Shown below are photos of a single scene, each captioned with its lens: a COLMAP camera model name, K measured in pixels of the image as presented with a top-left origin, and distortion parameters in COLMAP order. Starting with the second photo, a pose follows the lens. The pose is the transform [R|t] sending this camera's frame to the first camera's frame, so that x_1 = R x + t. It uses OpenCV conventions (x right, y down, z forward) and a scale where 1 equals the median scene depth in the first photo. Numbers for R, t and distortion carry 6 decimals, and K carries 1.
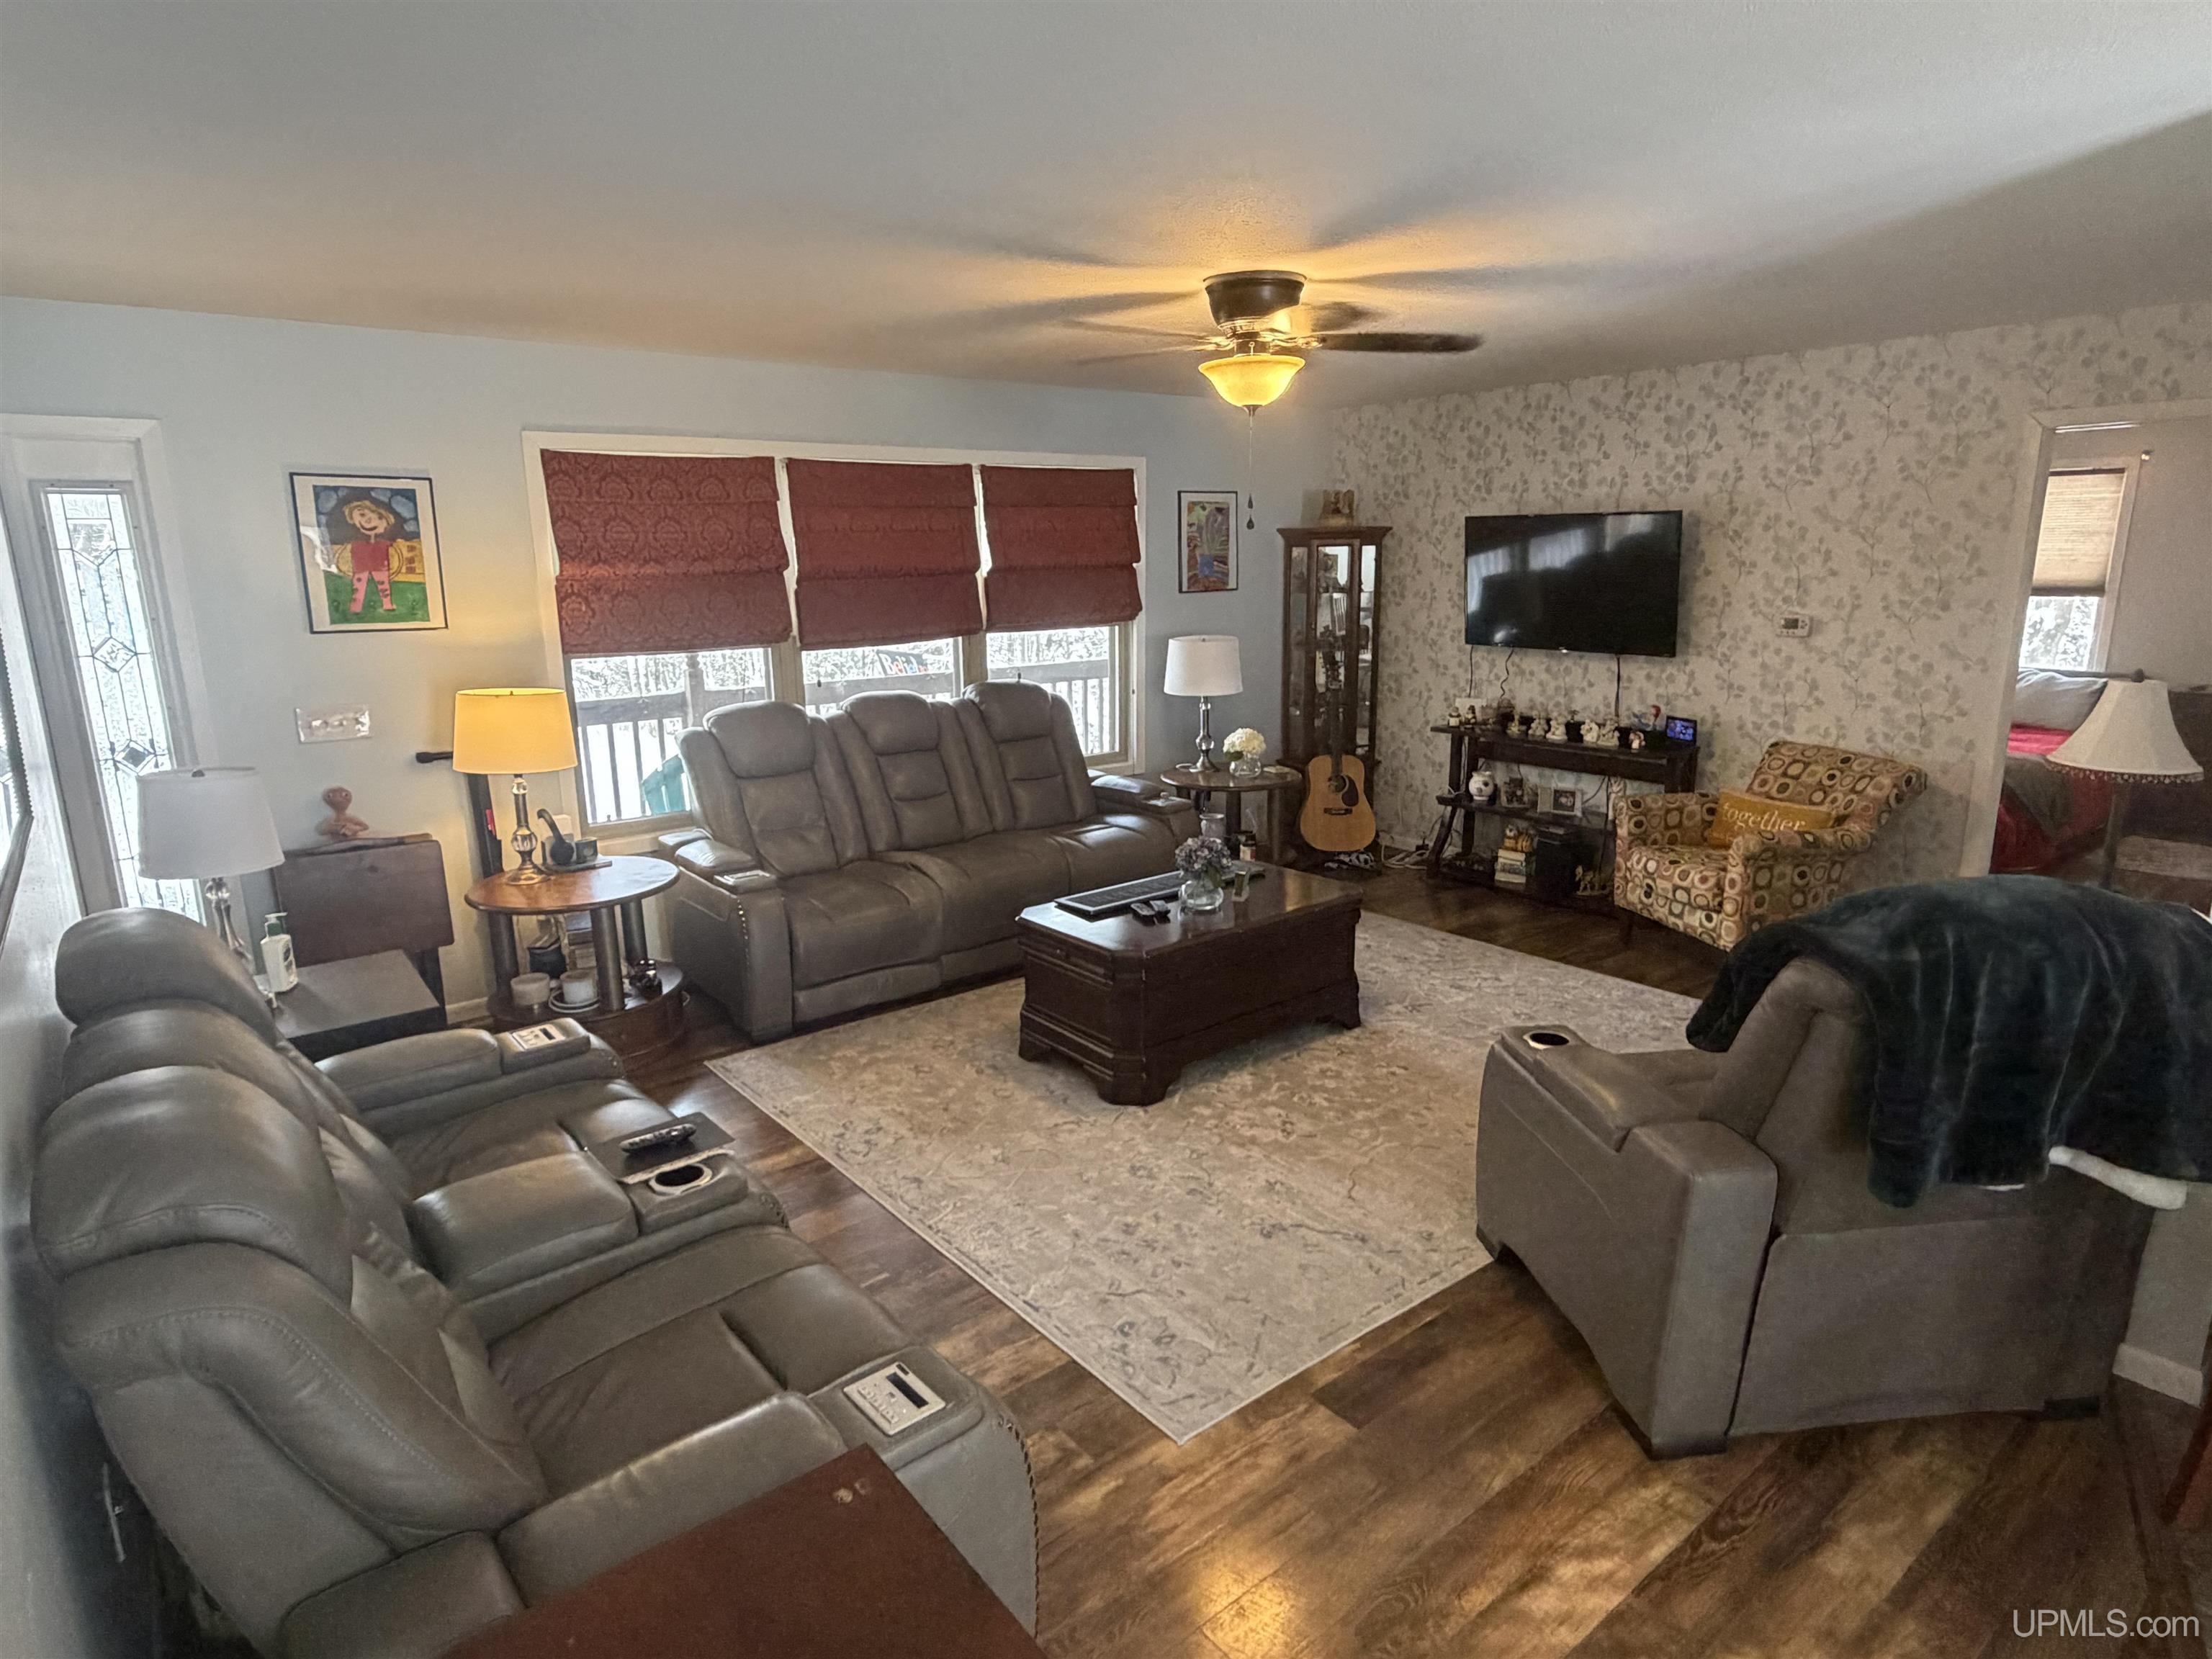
lens RADIAL K [[1236.7, 0, 1106.9], [0, 1236.7, 840.9], [0, 0, 1]] dist [-0.001327, -0.000021]
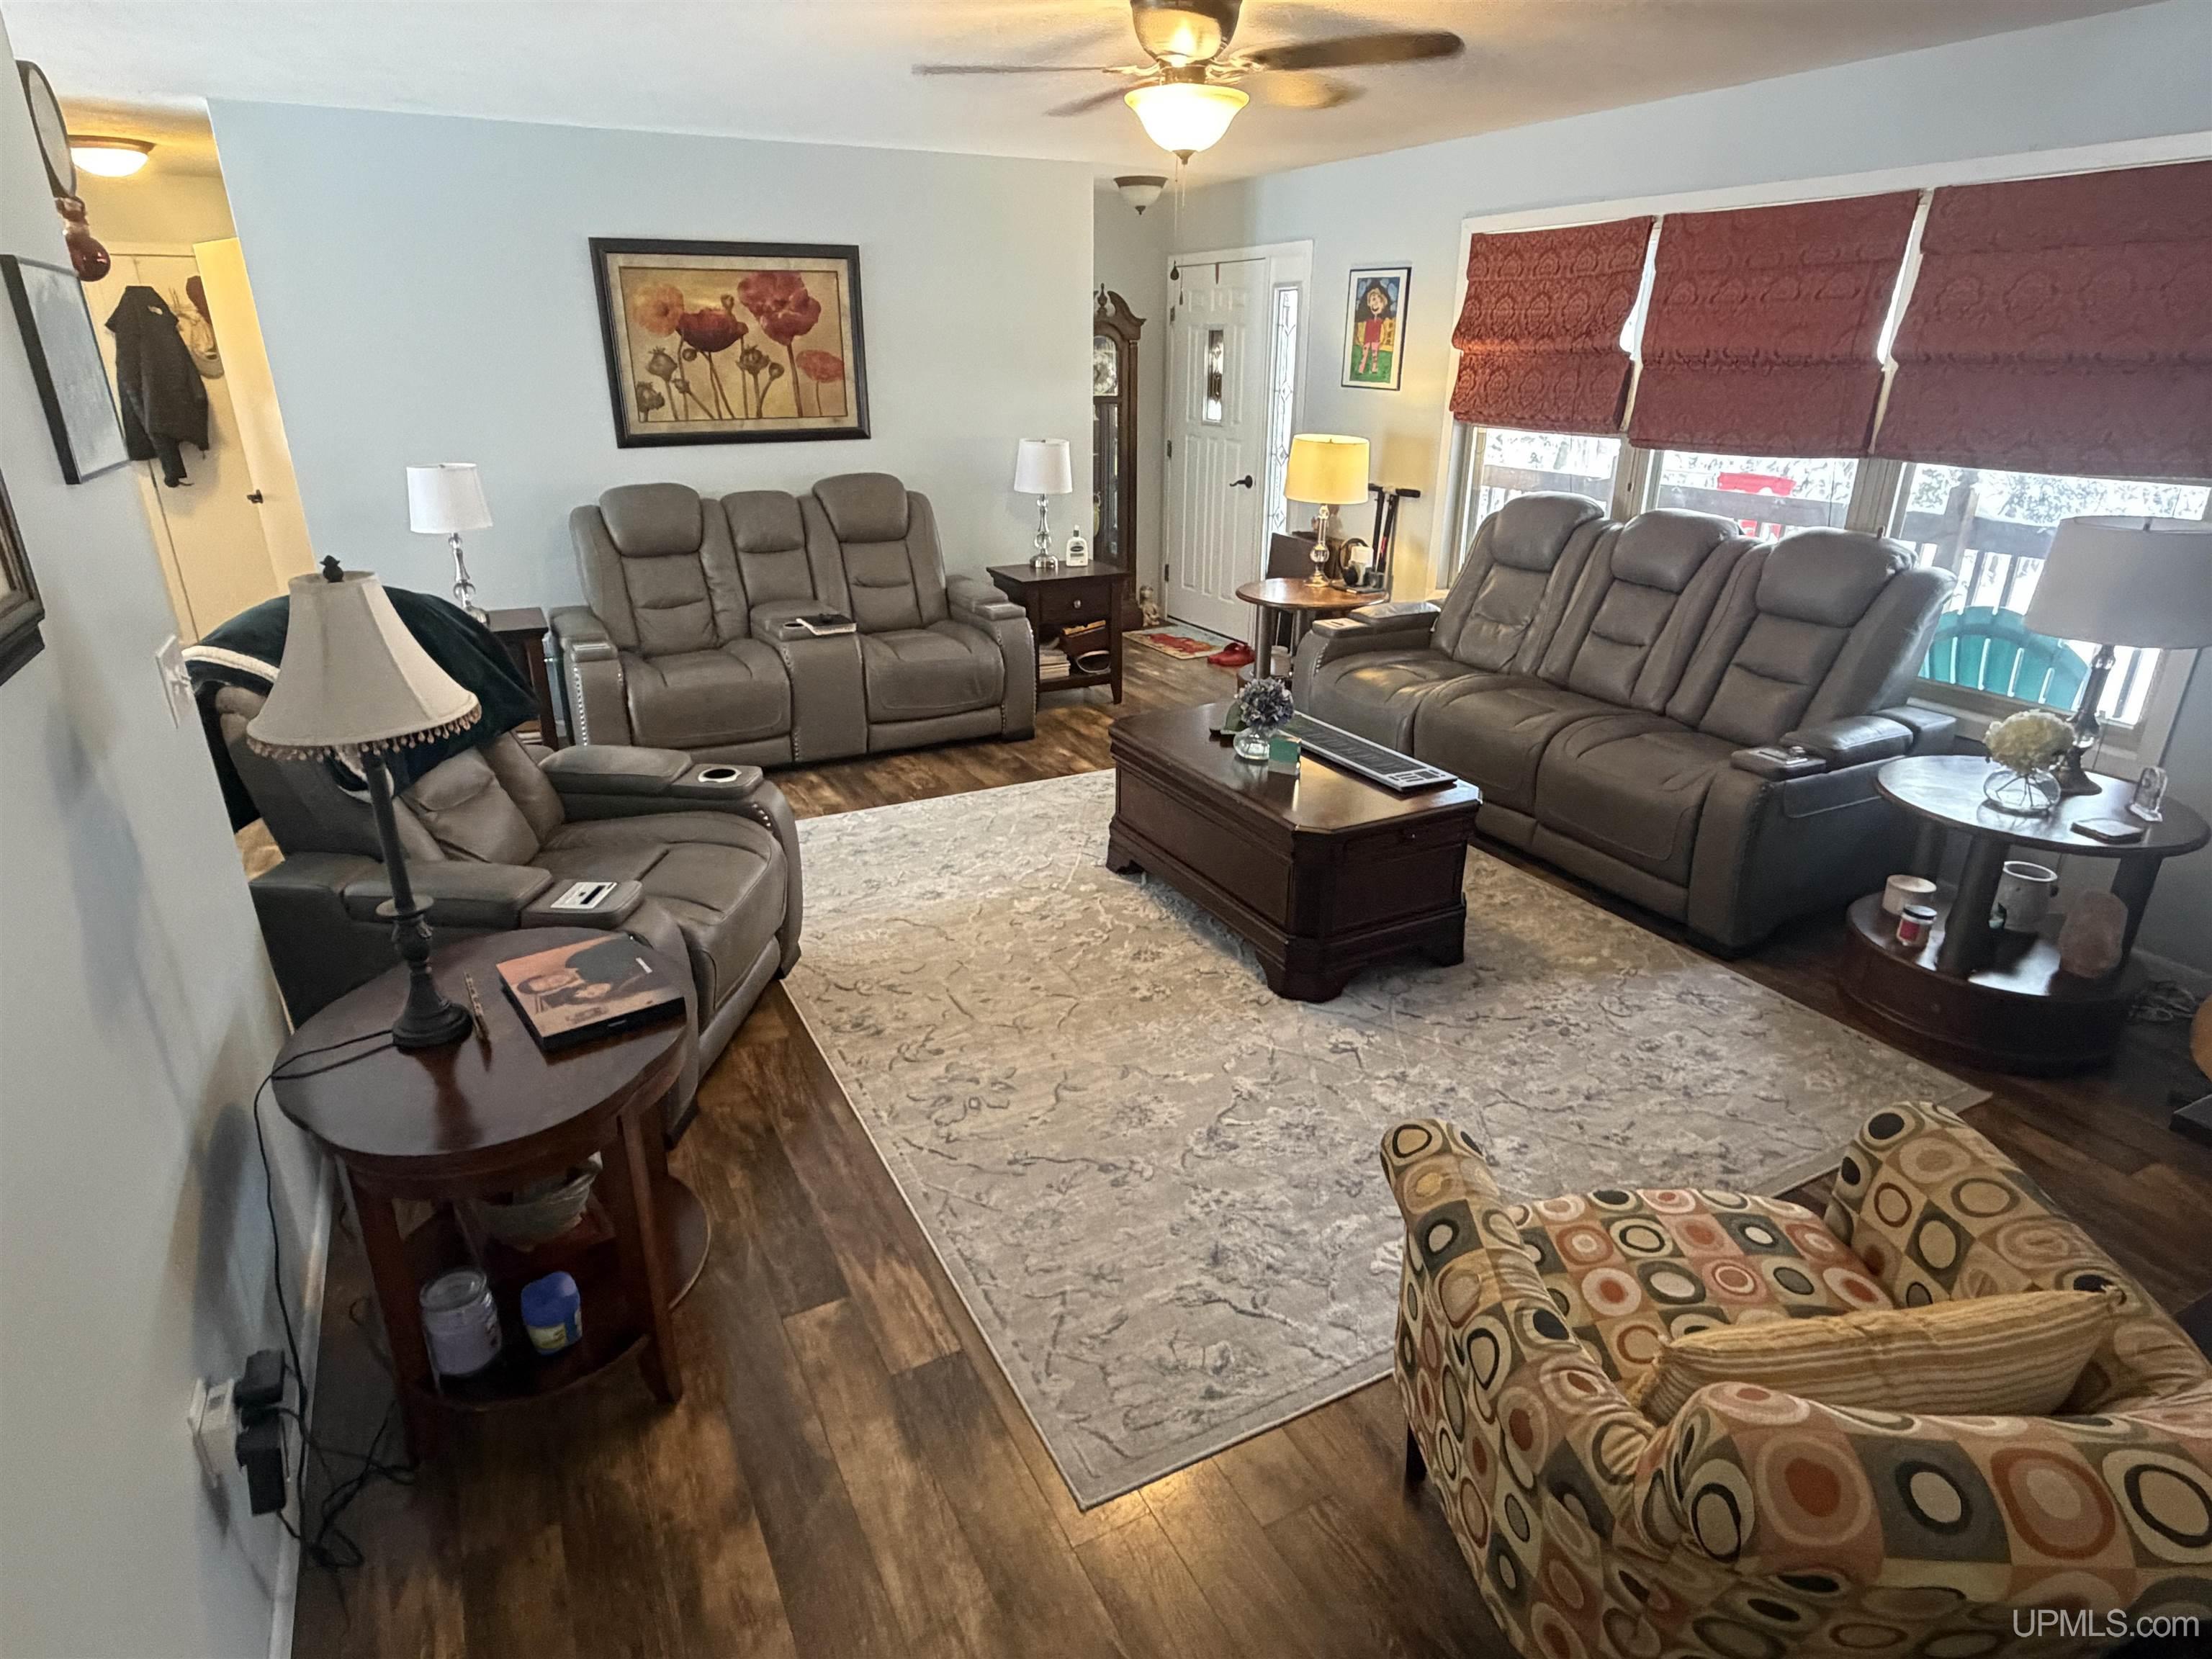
lens RADIAL K [[1236.7, 0, 1085.8], [0, 1236.7, 839.8], [0, 0, 1]] dist [-0.001327, -0.000021]
pose [[-0.202215, 0.377770, -0.903548, 0.917846], [-0.224278, 0.880226, 0.418213, -0.233484], [0.953314, 0.287215, -0.093269, 0.978654]]
